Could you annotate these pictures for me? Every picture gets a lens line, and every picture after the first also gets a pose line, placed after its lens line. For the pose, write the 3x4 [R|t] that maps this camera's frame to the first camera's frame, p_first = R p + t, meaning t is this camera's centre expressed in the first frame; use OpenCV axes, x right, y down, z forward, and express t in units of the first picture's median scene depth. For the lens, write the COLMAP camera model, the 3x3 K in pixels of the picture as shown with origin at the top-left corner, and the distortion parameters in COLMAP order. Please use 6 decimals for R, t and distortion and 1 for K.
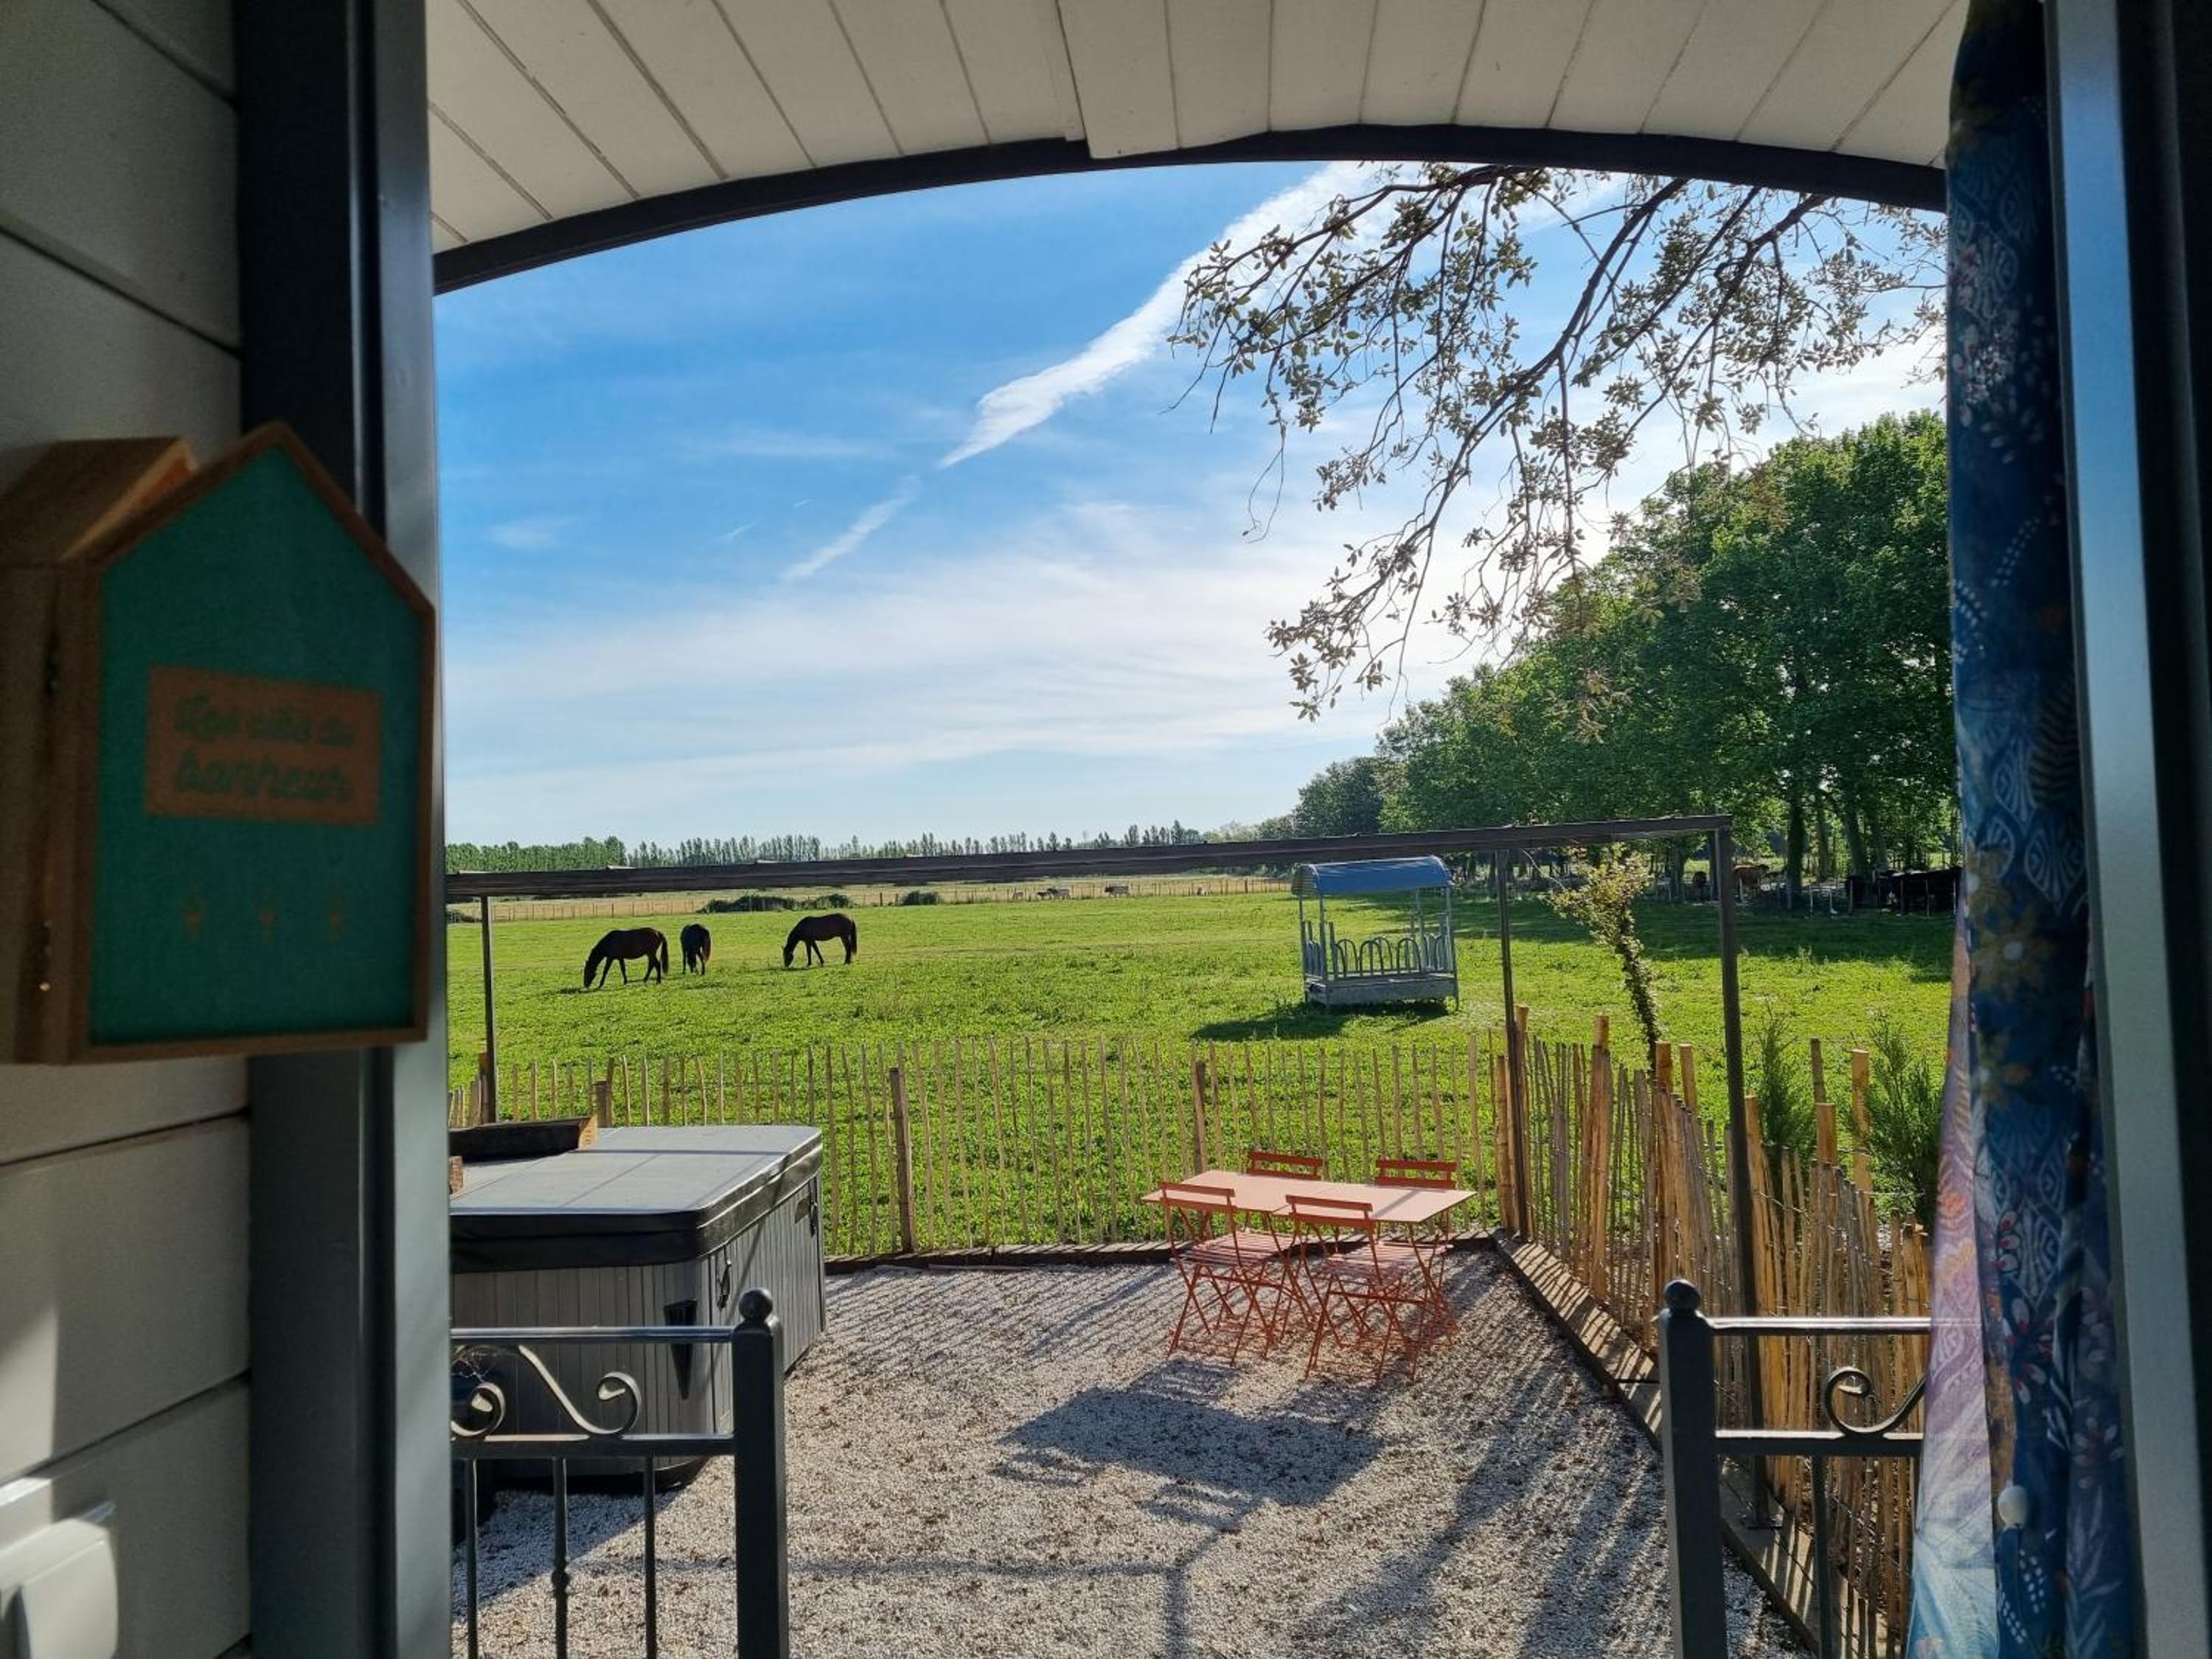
lens RADIAL K [[1602.5, 0, 1100.8], [0, 1602.5, 827.1], [0, 0, 1]] dist [0.059685, -0.005163]
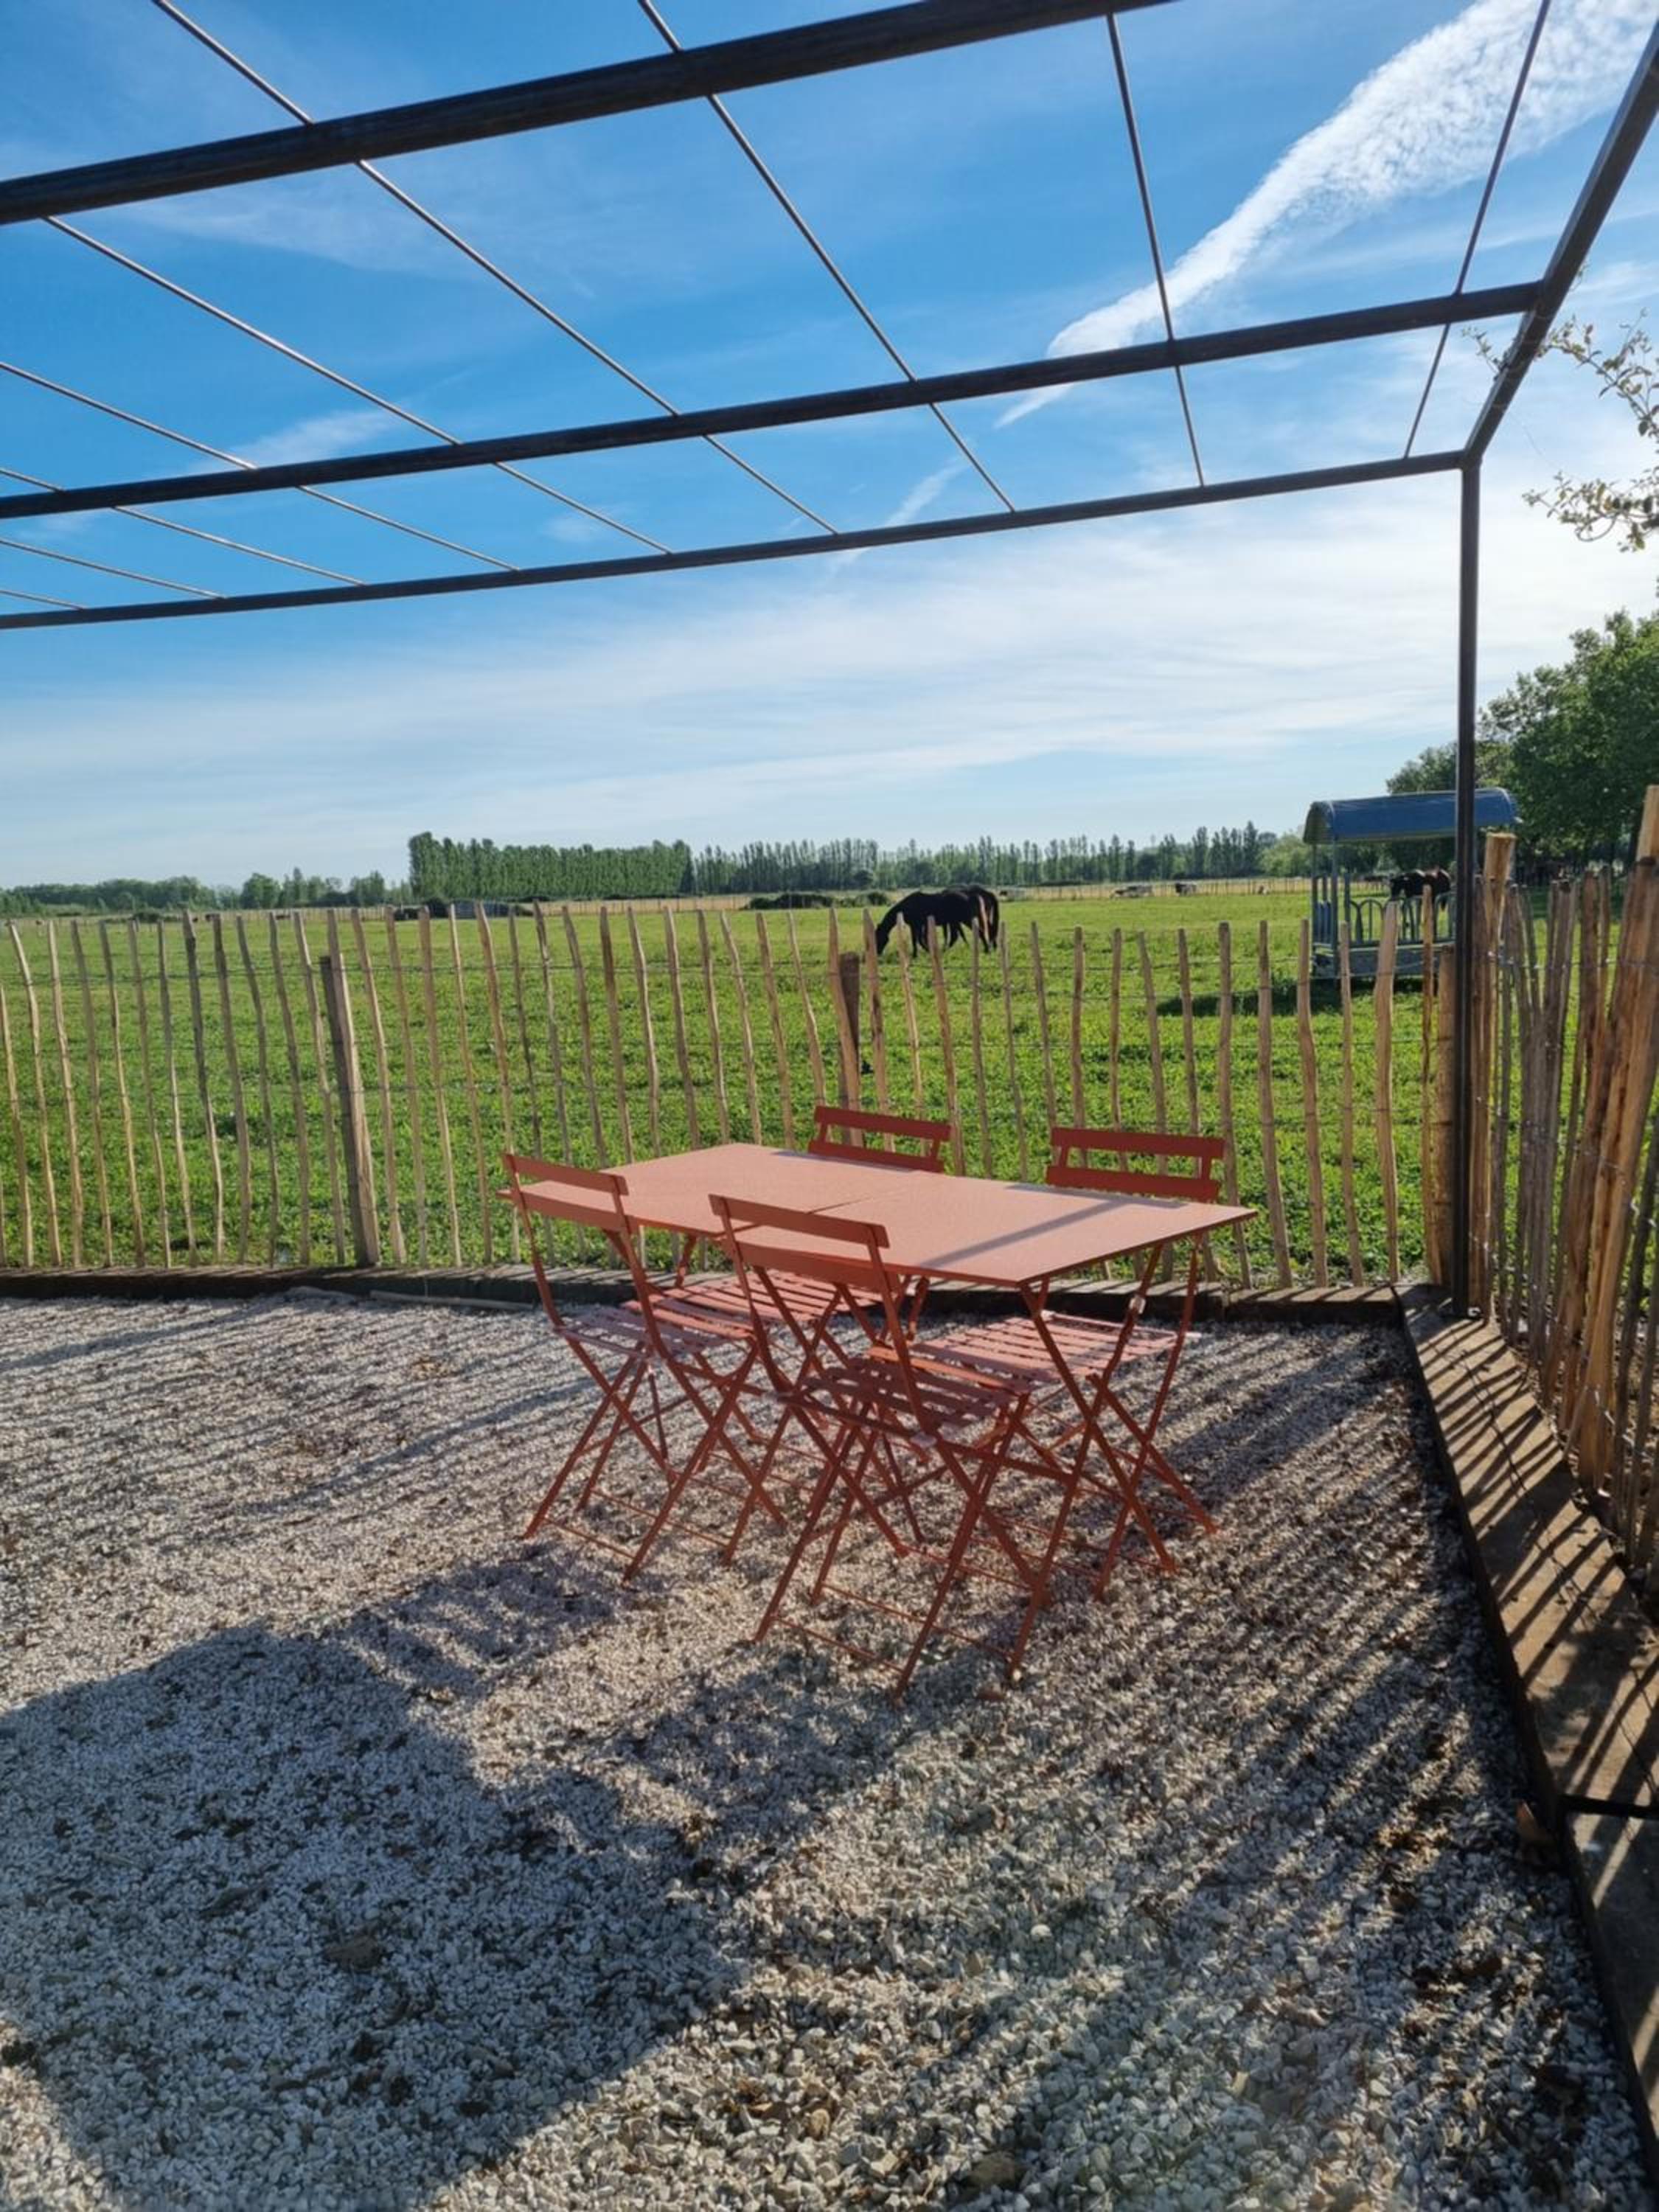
lens RADIAL K [[1602.5, 0, 833.8], [0, 1602.5, 1119.8], [0, 0, 1]] dist [0.059685, -0.005163]
pose [[0.979106, 0.035999, -0.200141, 0.164418], [-0.000360, 0.984511, 0.175321, 0.107276], [0.203353, -0.171586, 0.963953, 0.476816]]
